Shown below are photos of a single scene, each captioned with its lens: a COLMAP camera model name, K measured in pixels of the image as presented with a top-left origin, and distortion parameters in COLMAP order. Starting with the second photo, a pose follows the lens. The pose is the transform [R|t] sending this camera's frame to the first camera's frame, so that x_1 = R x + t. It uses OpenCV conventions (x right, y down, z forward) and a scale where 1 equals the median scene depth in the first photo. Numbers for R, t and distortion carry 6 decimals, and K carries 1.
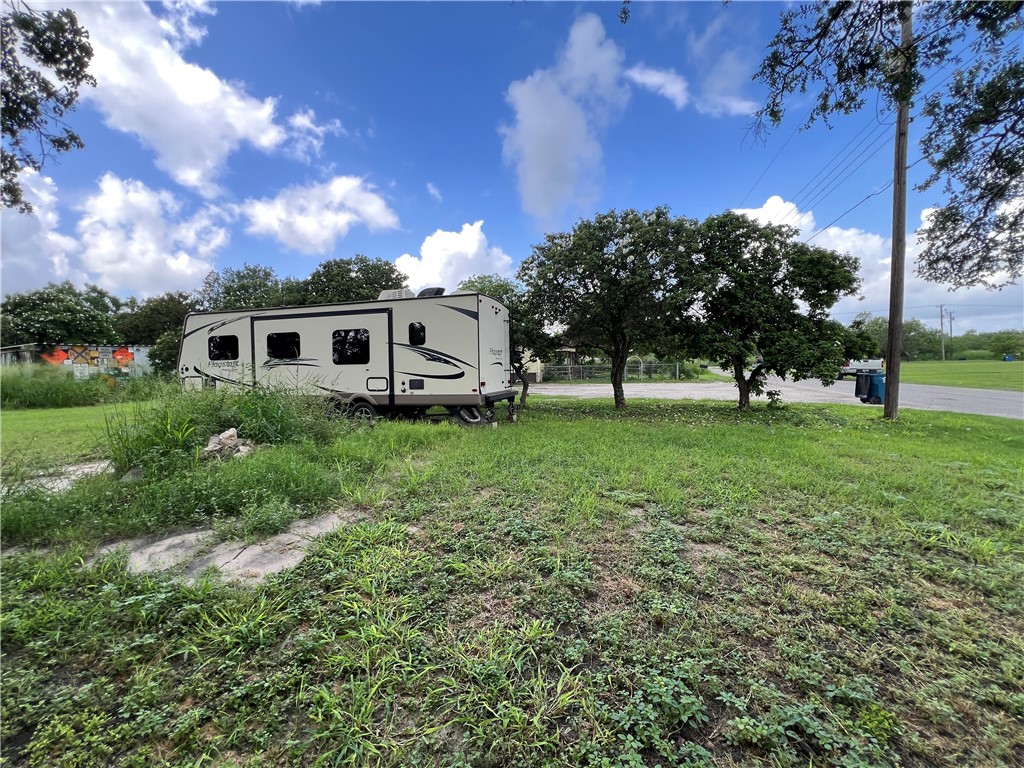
lens RADIAL K [[417.0, 0, 504.5], [0, 417.0, 384.5], [0, 0, 1]] dist [0.003952, 0.000805]
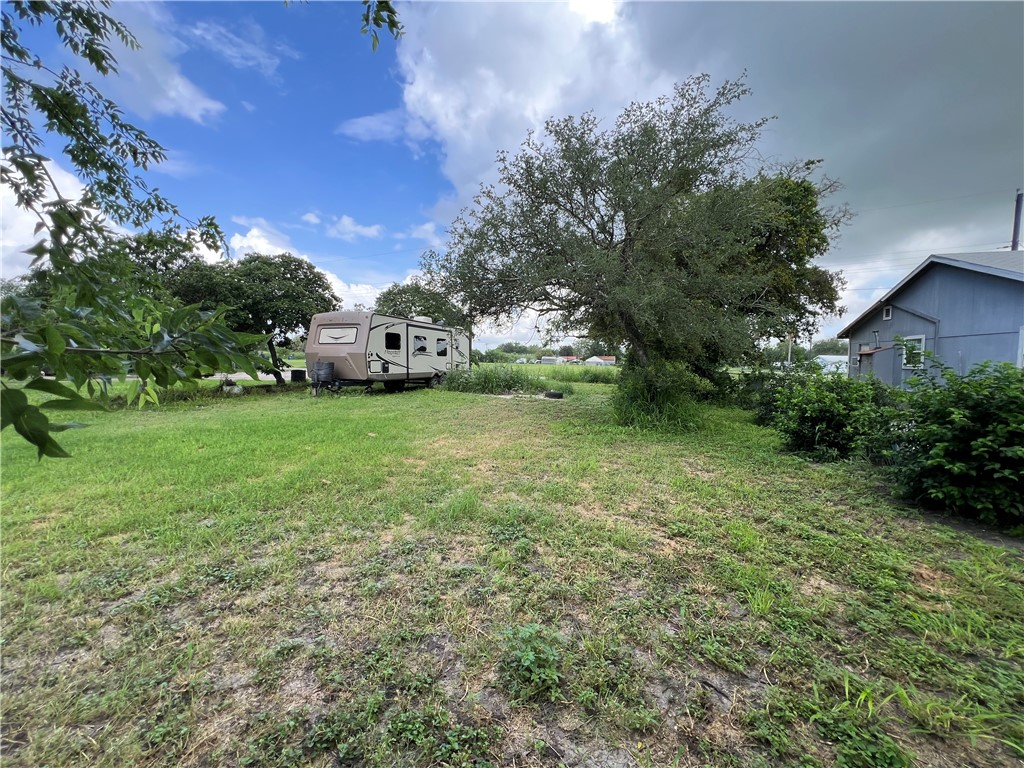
lens RADIAL K [[417.0, 0, 504.4], [0, 417.0, 381.0], [0, 0, 1]] dist [0.003952, 0.000805]
pose [[0.056373, -0.025591, 0.998082, -2.109211], [0.042398, 0.998831, 0.023216, 0.033827], [-0.997509, 0.041008, 0.057392, 0.534545]]
